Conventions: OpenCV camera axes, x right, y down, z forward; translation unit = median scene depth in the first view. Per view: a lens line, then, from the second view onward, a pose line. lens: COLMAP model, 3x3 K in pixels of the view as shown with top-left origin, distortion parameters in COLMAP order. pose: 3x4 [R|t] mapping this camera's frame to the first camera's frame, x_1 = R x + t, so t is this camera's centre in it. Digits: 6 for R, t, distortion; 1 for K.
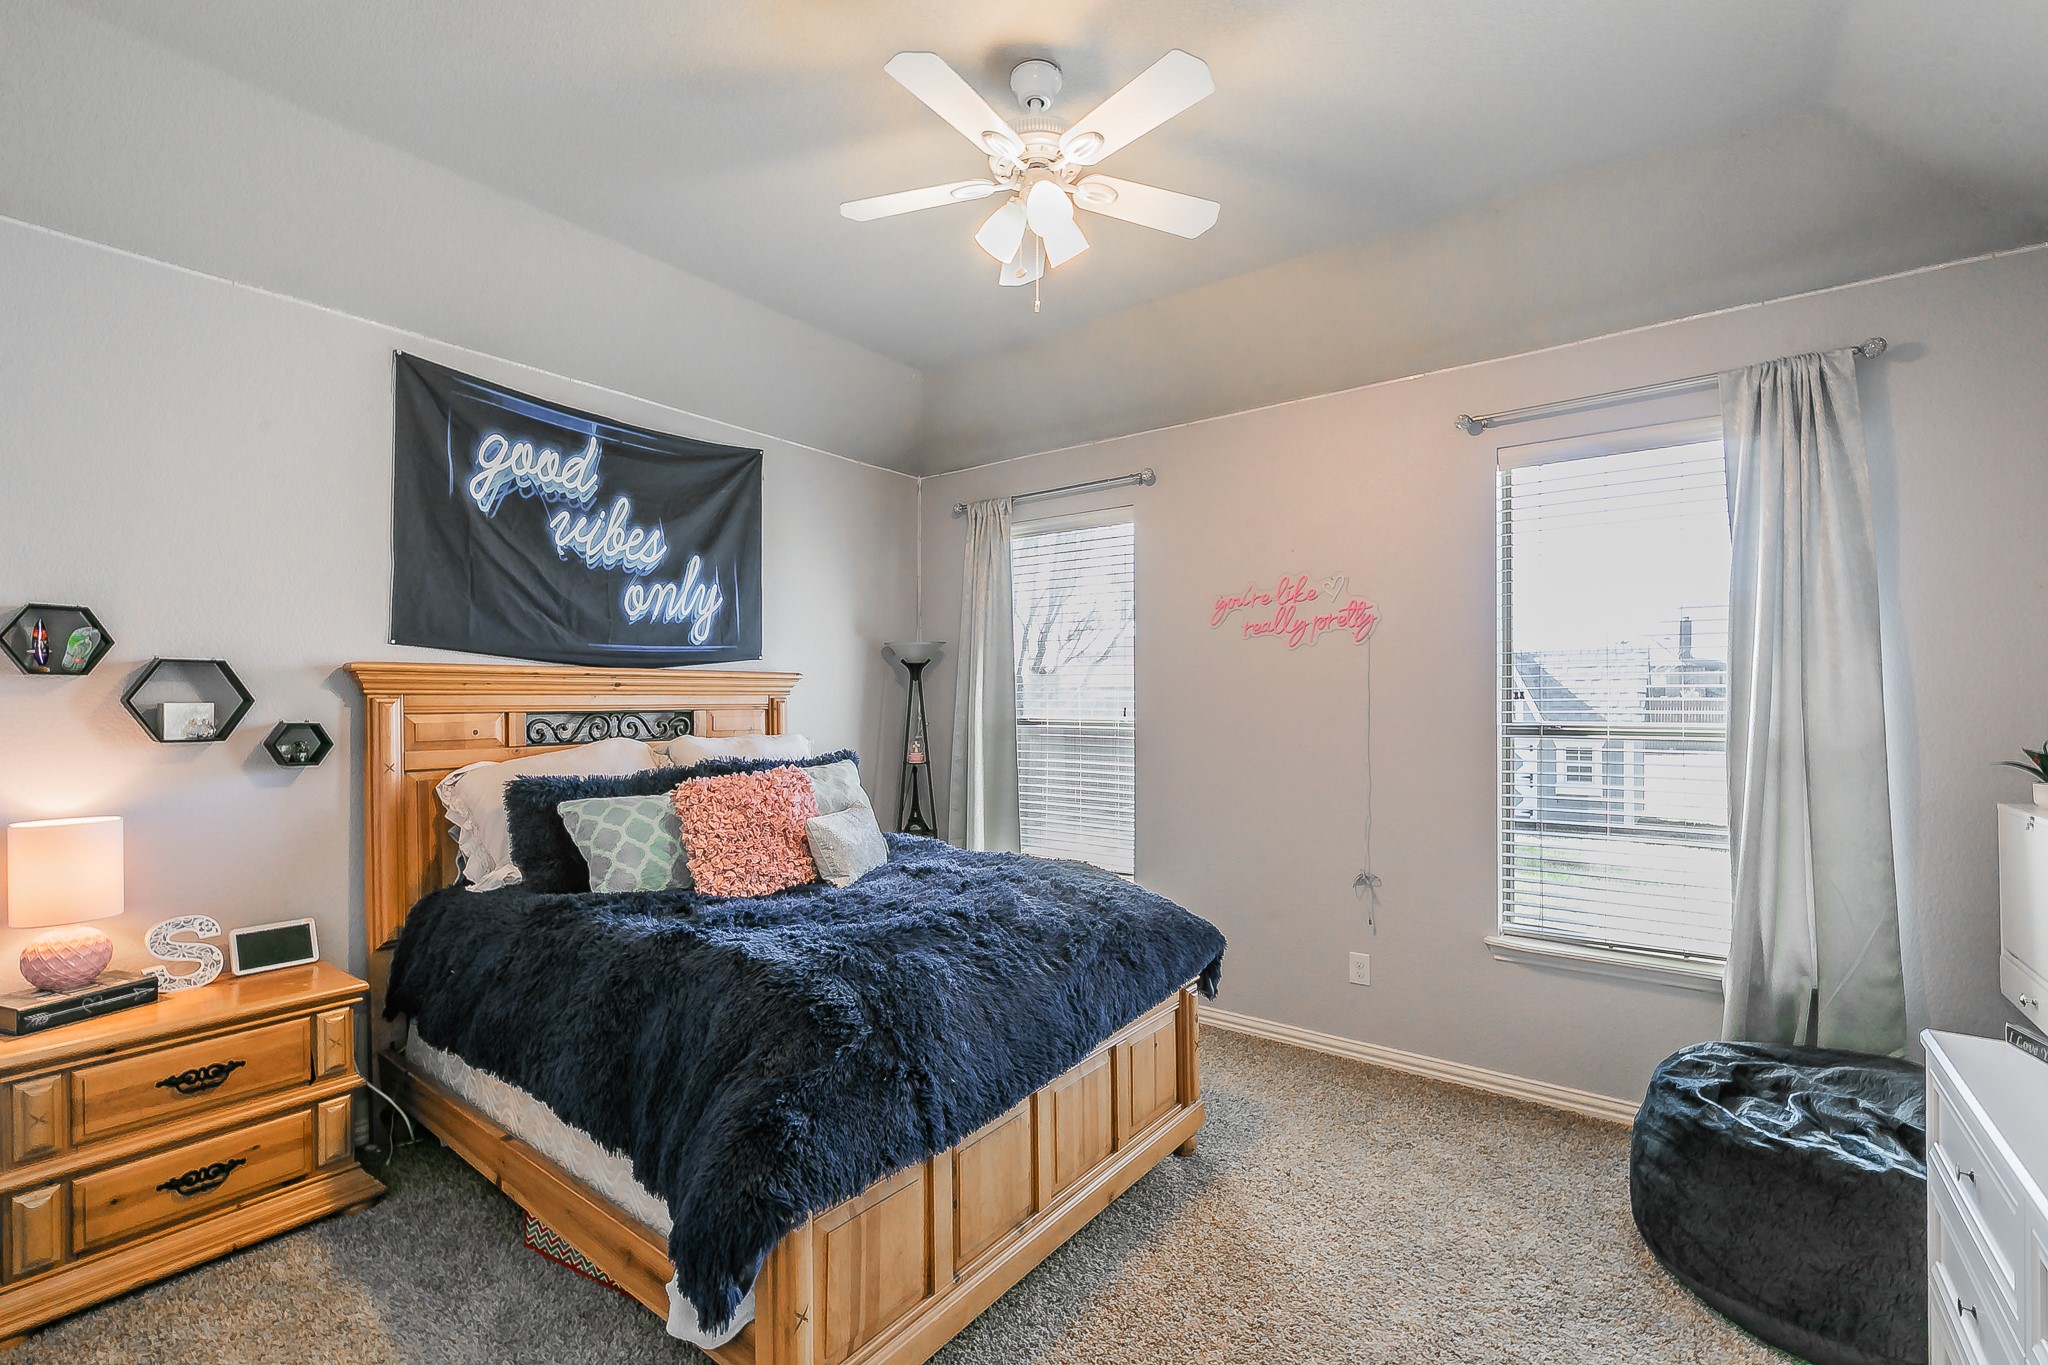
lens RADIAL K [[883.4, 0, 1024.0], [0, 883.4, 694.5], [0, 0, 1]] dist [0.002229, 0.000270]
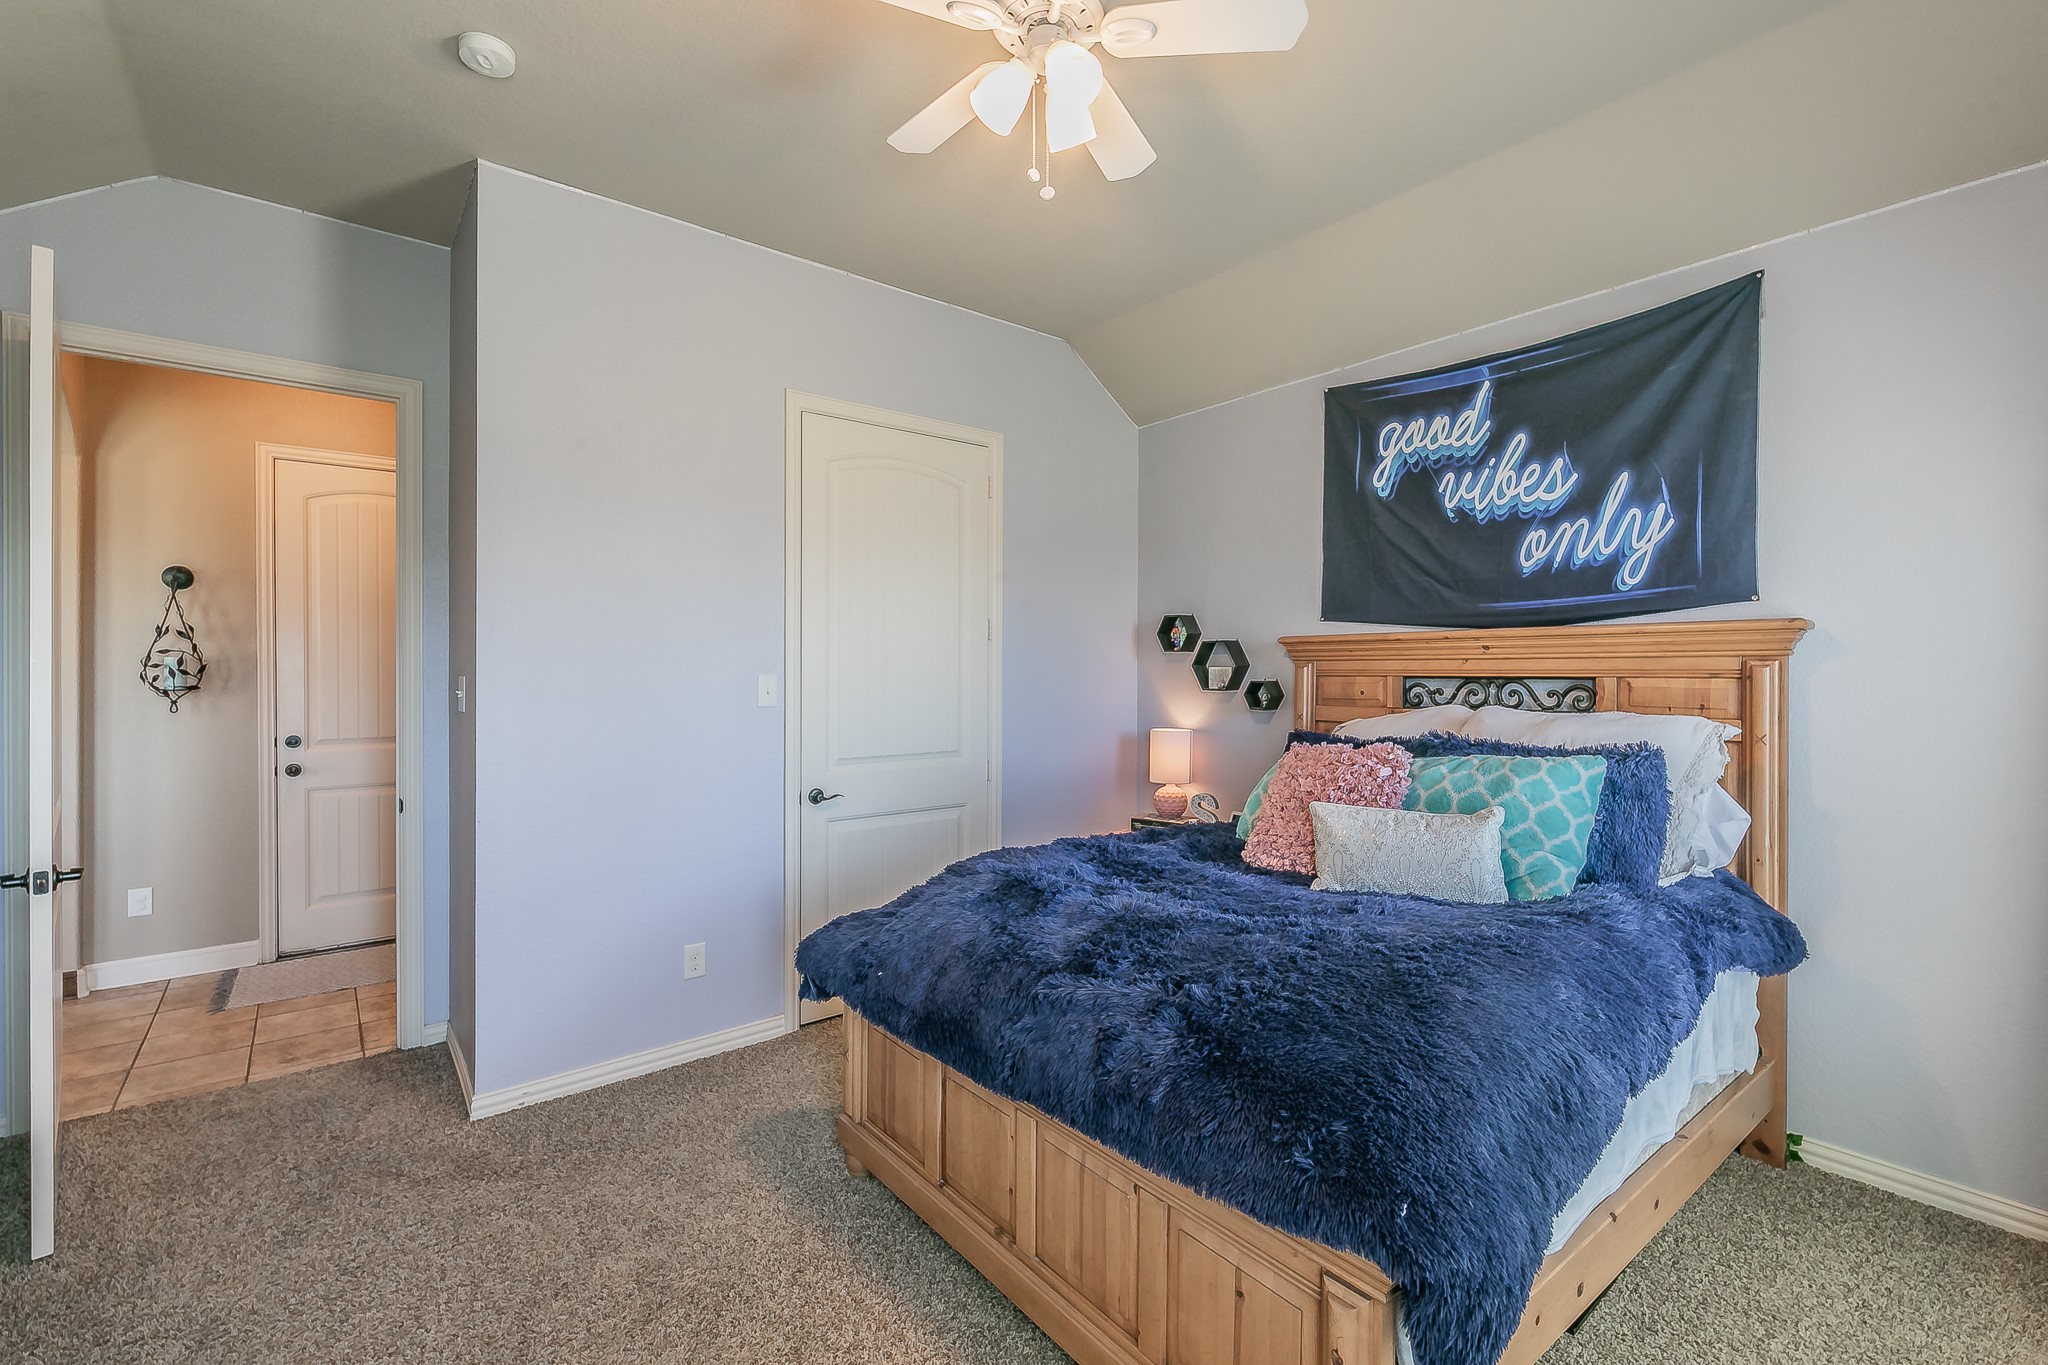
lens RADIAL K [[883.4, 0, 1017.3], [0, 883.4, 670.1], [0, 0, 1]] dist [0.002229, 0.000270]
pose [[-0.253292, 0.004959, -0.967377, 0.541599], [0.008566, 0.999959, 0.002883, 0.005591], [0.967352, -0.007557, -0.253324, 0.762309]]
